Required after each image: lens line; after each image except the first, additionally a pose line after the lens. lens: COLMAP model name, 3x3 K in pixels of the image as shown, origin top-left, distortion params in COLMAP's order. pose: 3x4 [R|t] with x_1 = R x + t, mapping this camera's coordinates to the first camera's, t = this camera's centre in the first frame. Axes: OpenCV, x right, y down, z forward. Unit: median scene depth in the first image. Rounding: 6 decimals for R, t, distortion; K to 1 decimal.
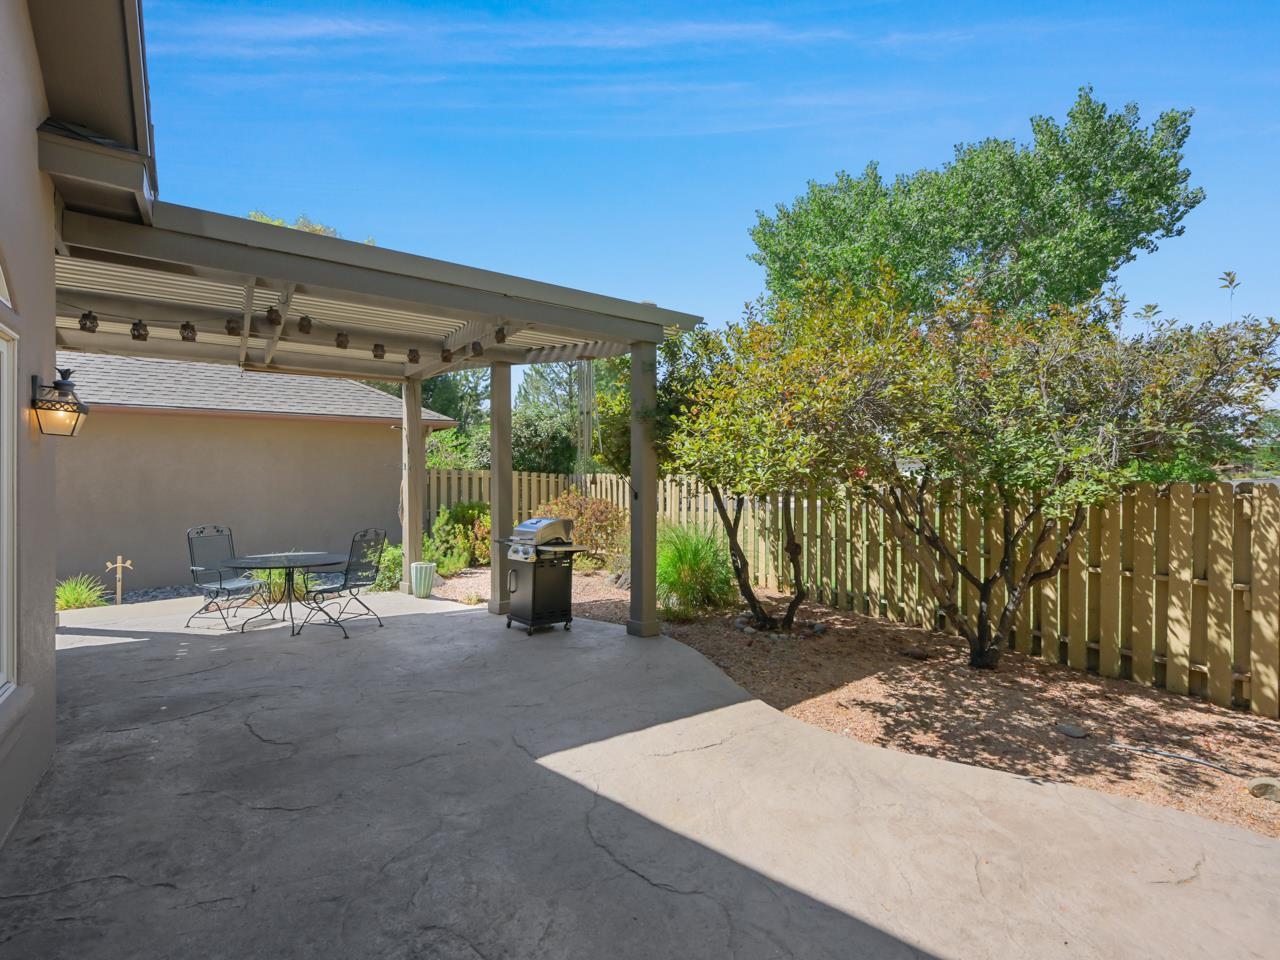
lens RADIAL K [[566.2, 0, 611.3], [0, 566.2, 476.6], [0, 0, 1]] dist [-0.001586, 0.000876]
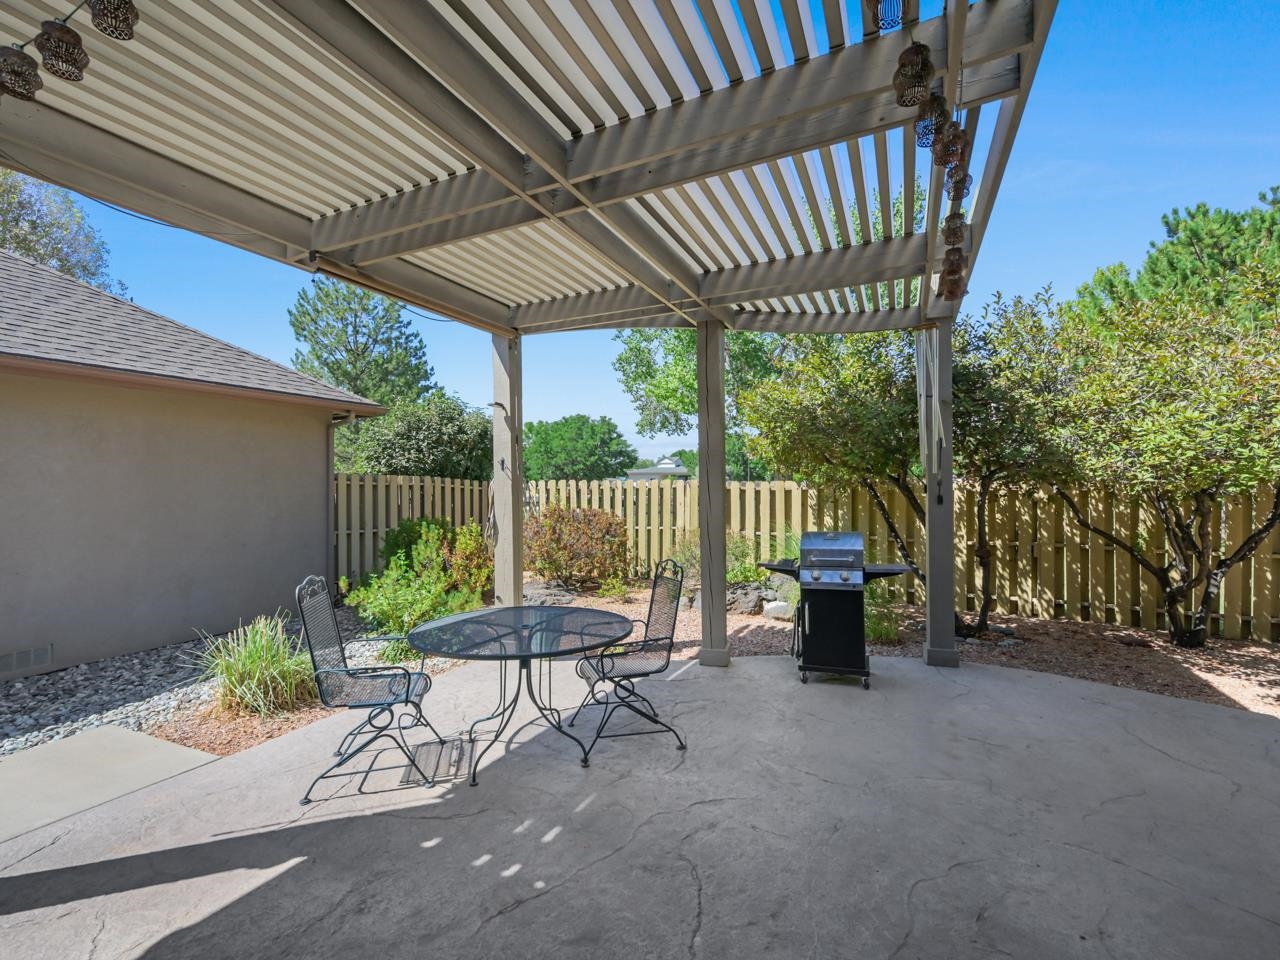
lens RADIAL K [[566.2, 0, 642.3], [0, 566.2, 482.4], [0, 0, 1]] dist [-0.001586, 0.000876]
pose [[0.878171, -0.001381, 0.478345, -0.627546], [0.005567, 0.999958, -0.007334, 0.010629], [-0.478315, 0.009104, 0.878141, 0.398845]]
